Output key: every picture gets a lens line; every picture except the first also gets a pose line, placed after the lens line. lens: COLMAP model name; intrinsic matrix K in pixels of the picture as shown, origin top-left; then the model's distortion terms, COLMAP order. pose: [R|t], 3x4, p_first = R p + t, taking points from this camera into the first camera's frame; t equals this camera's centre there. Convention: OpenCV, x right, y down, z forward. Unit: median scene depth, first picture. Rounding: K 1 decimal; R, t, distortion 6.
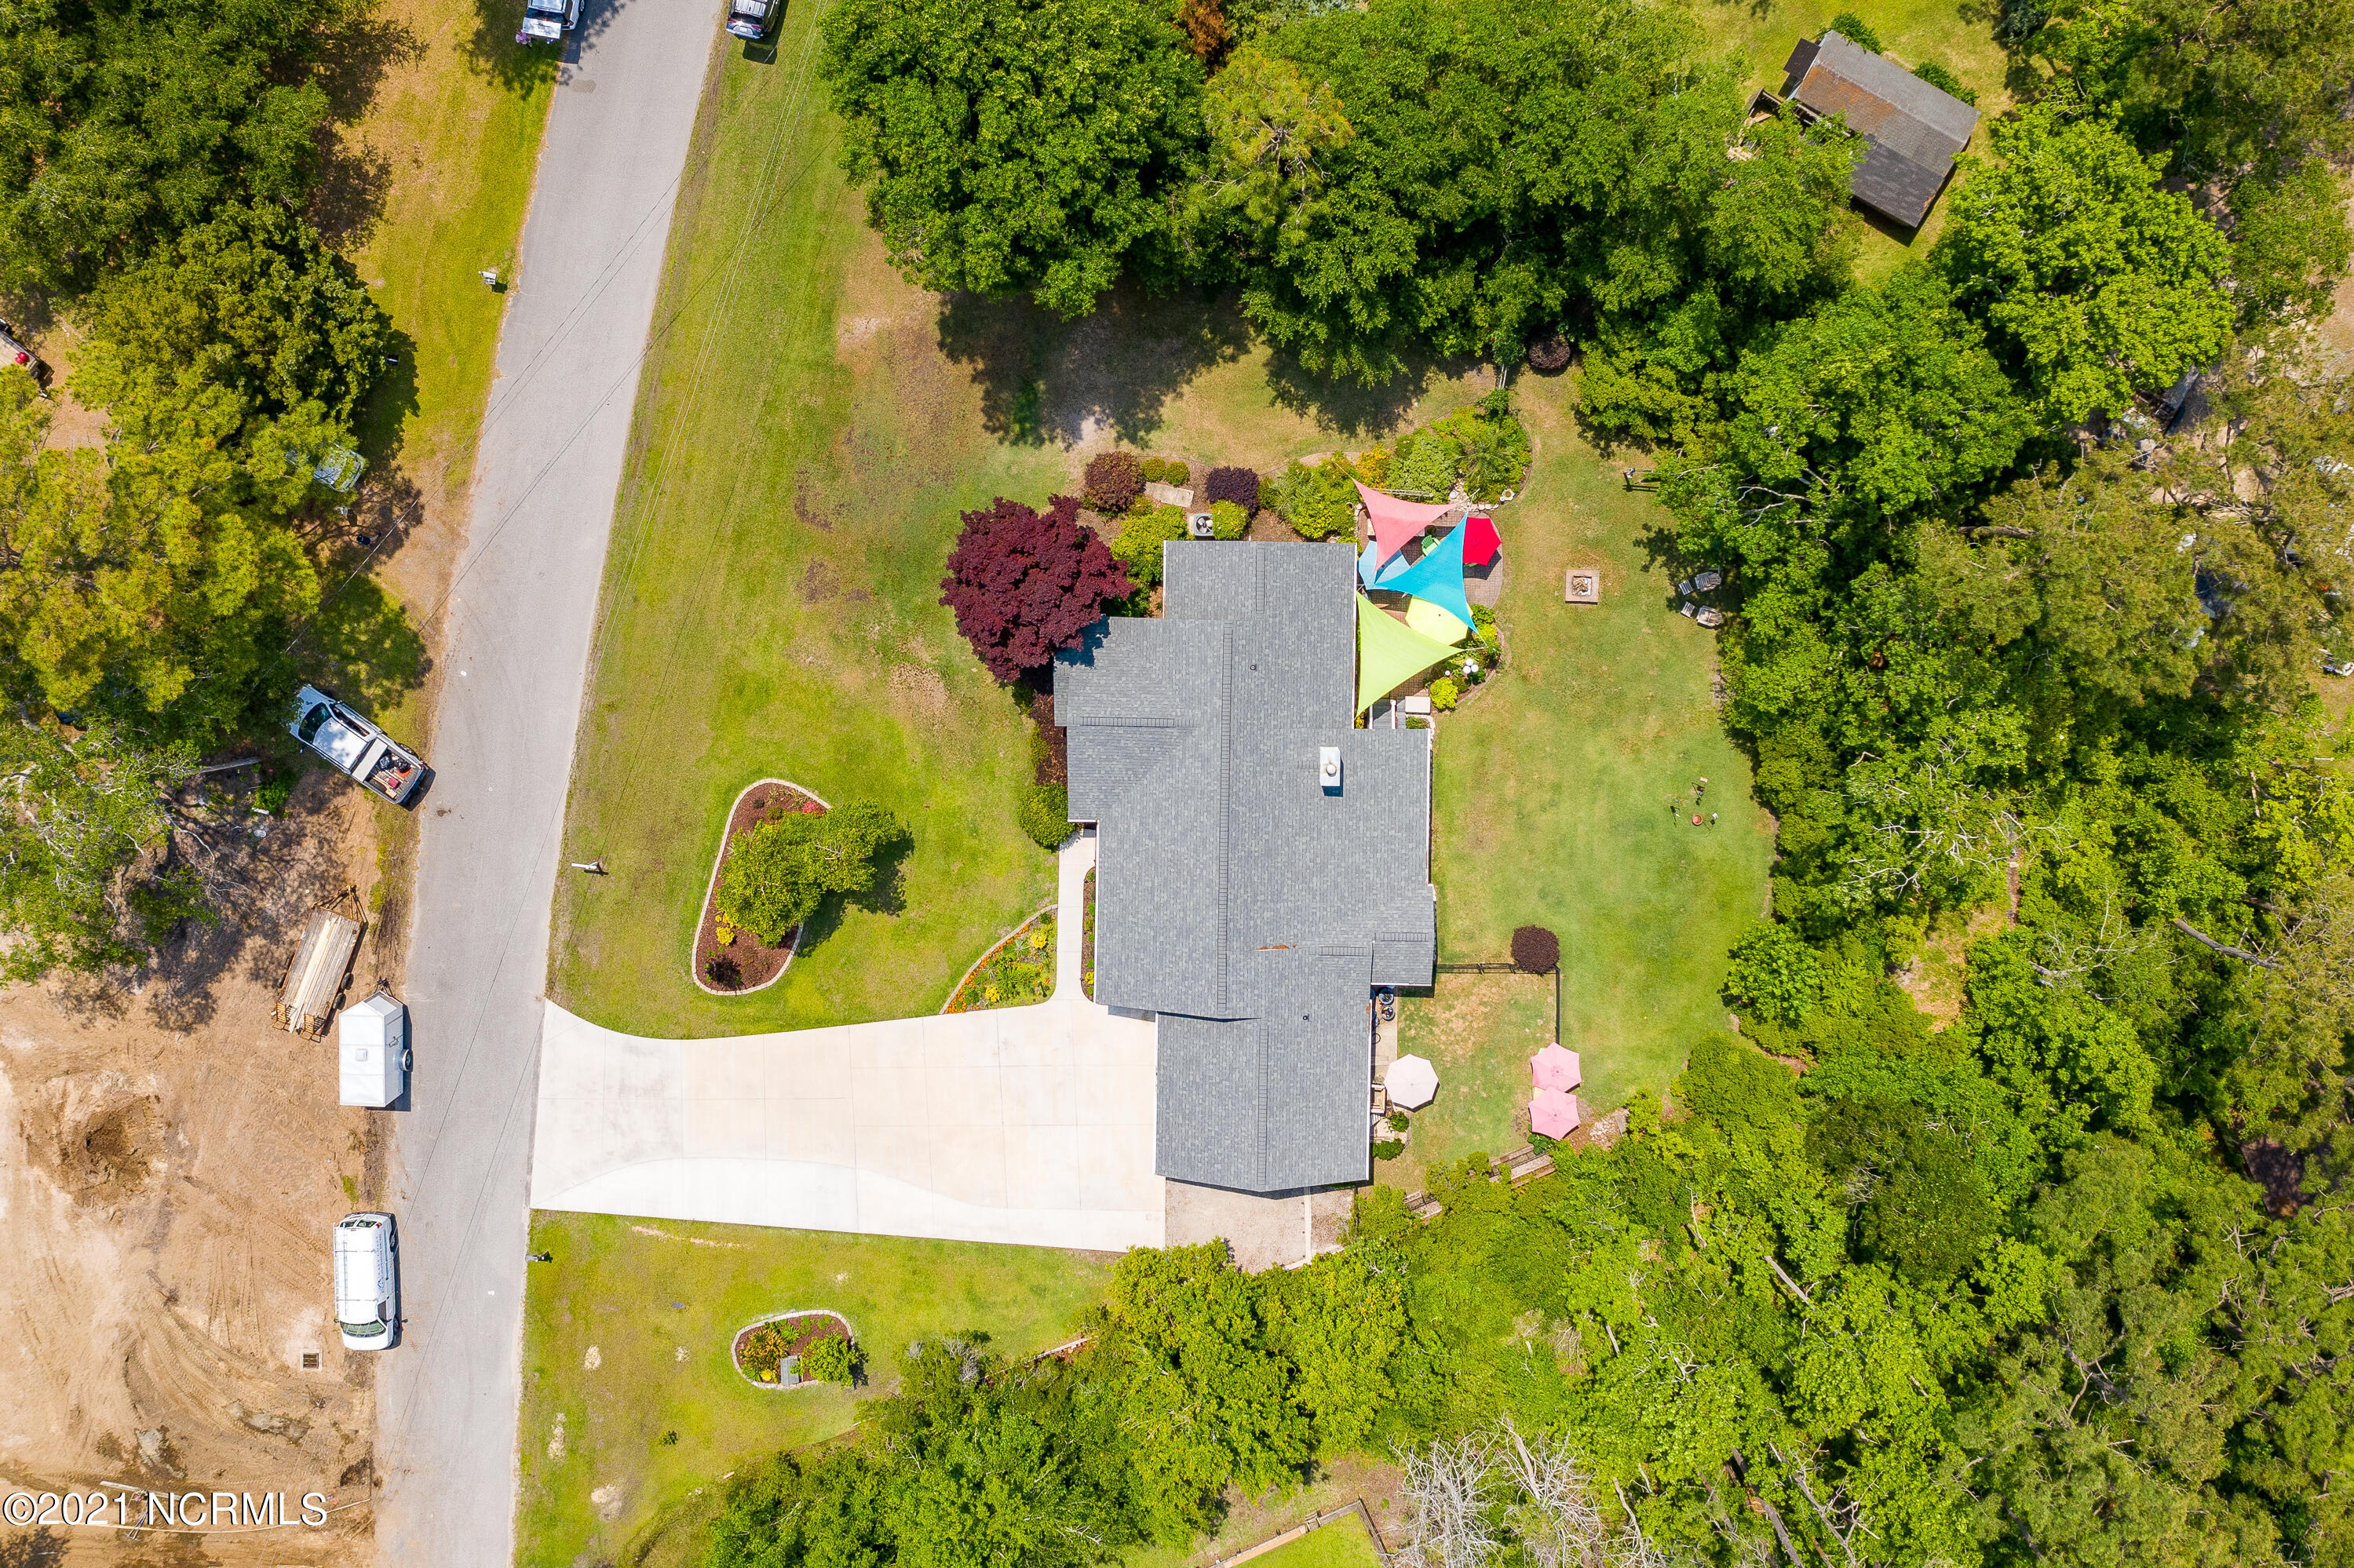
lens RADIAL K [[2307.3, 0, 1185.2], [0, 2307.3, 576.5], [0, 0, 1]] dist [-0.007884, 0.003353]
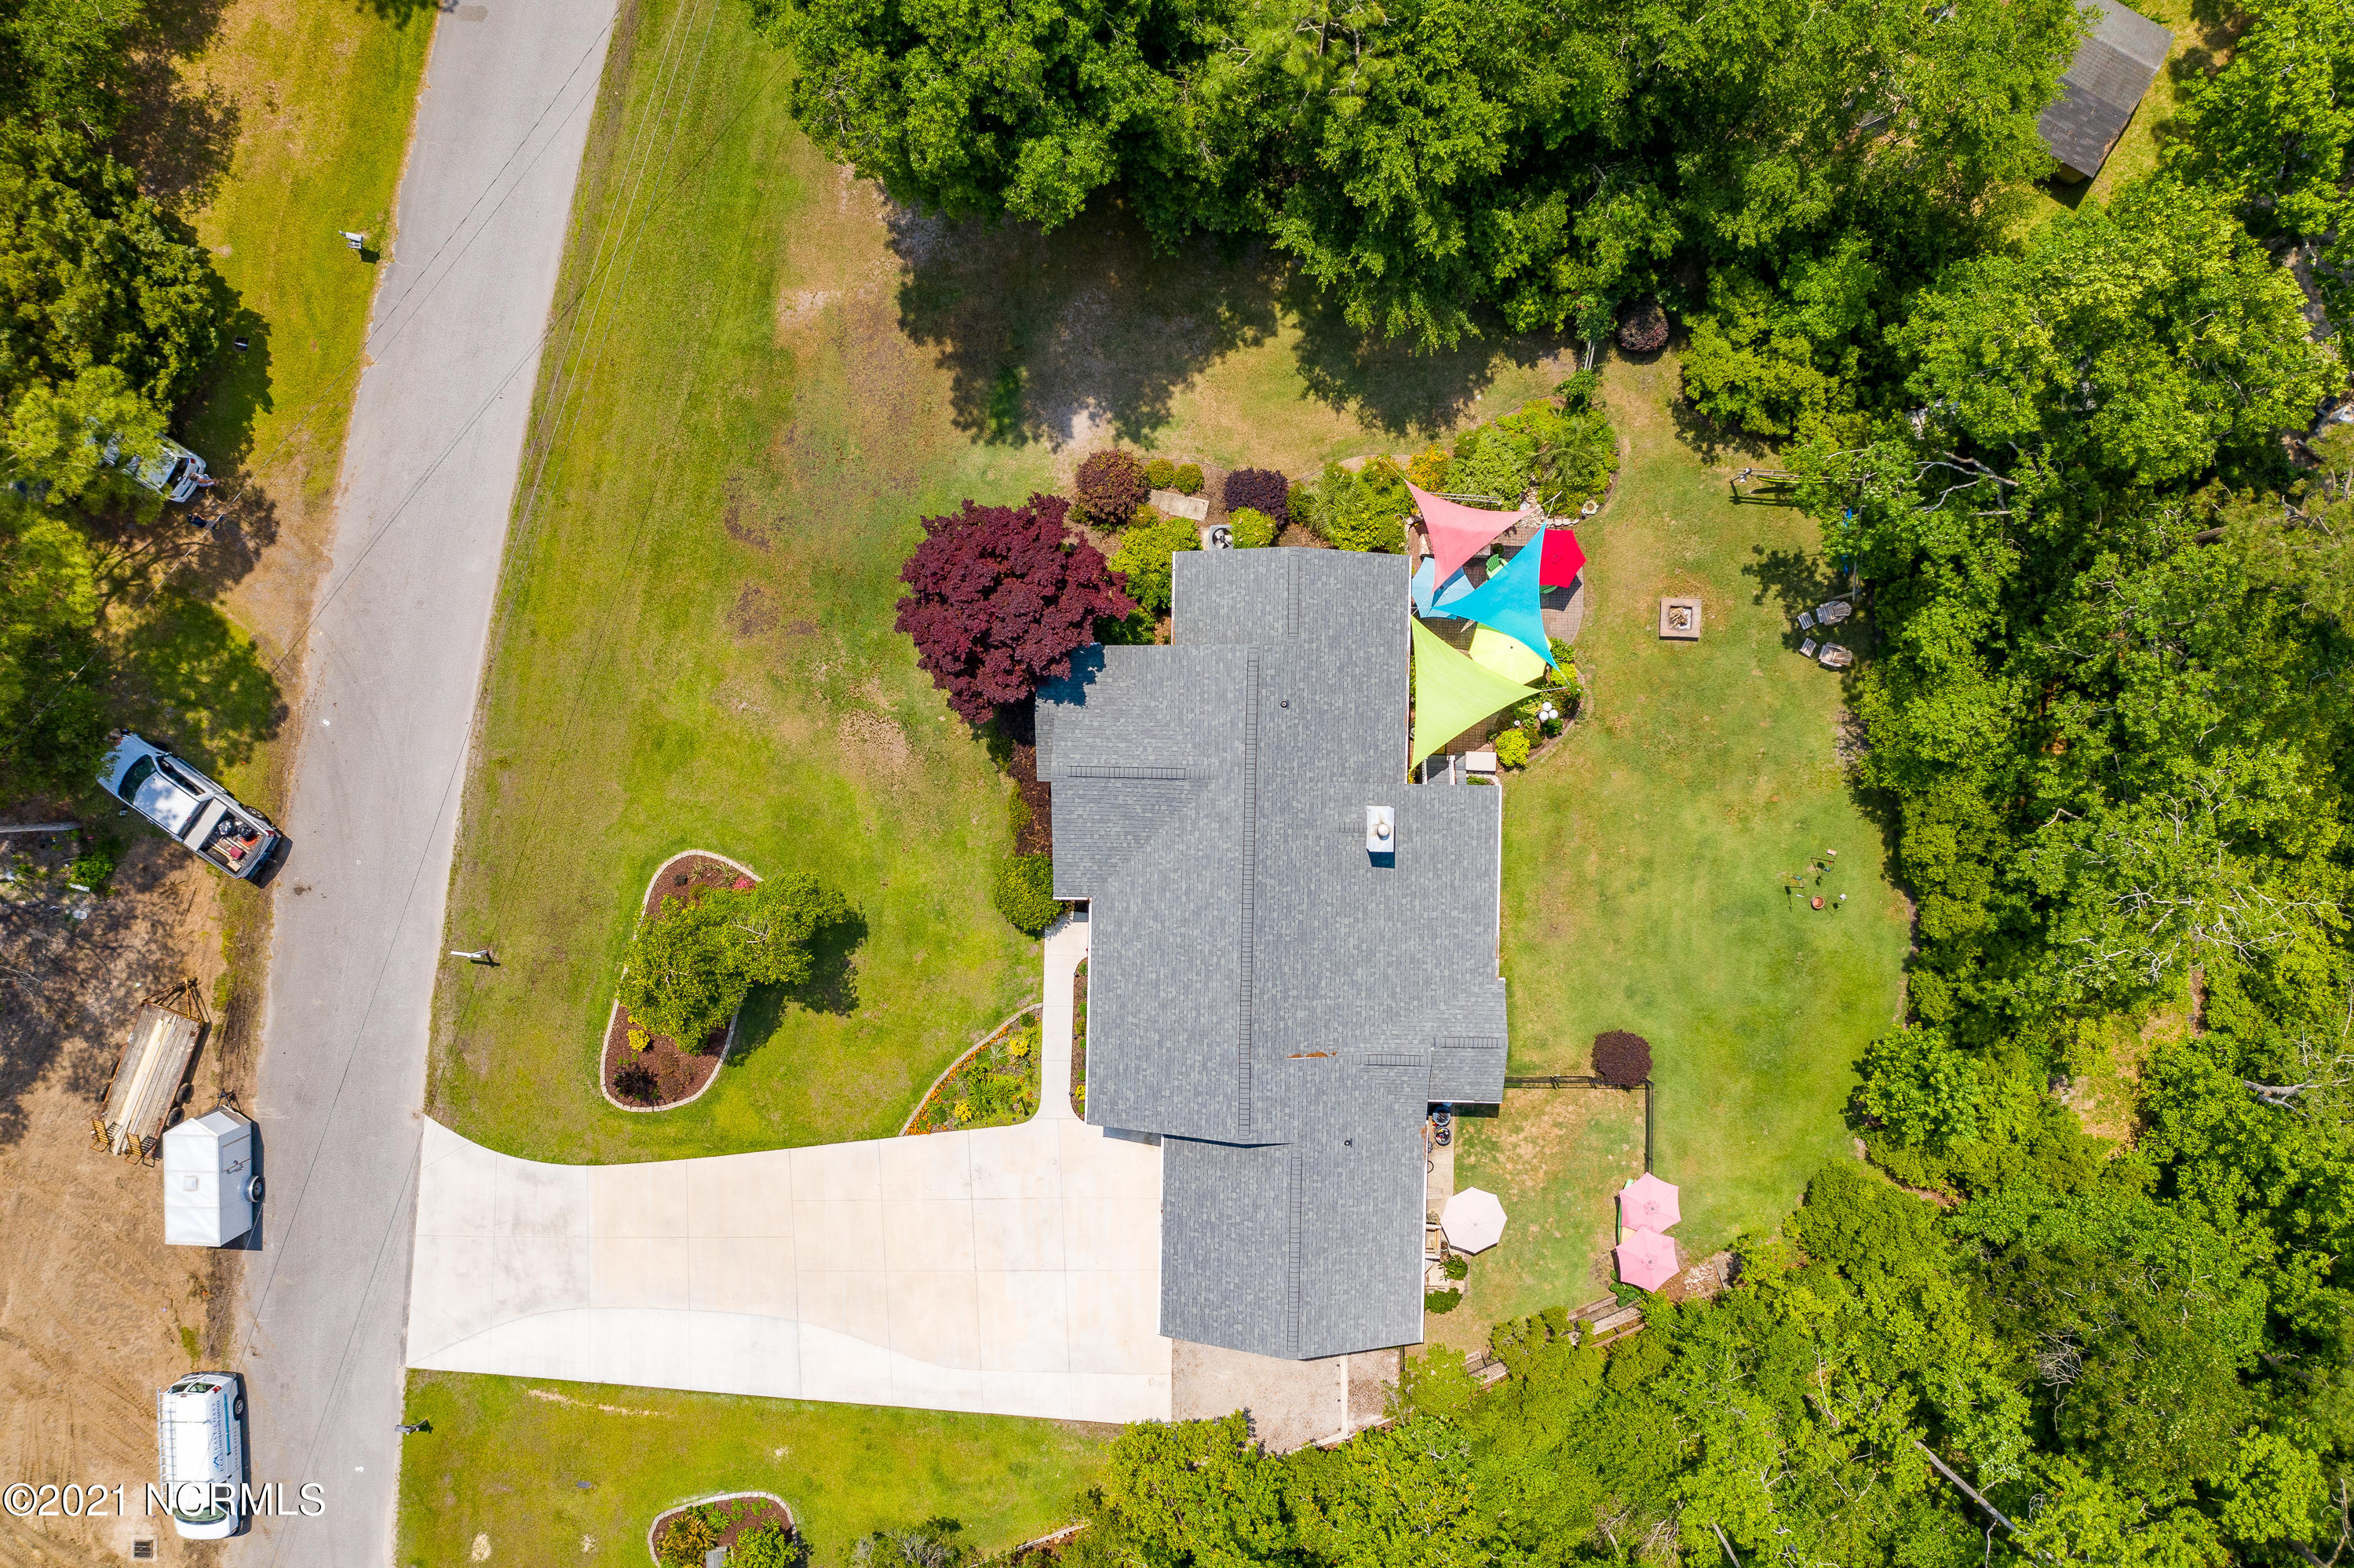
lens RADIAL K [[1833.8, 0, 1177.0], [0, 1833.8, 784.0], [0, 0, 1]] dist [-0.009311, -0.000550]
pose [[0.999992, 0.002364, -0.003291, -0.005165], [-0.002342, 0.999976, 0.006596, 0.059333], [0.003306, -0.006589, 0.999973, 0.345013]]
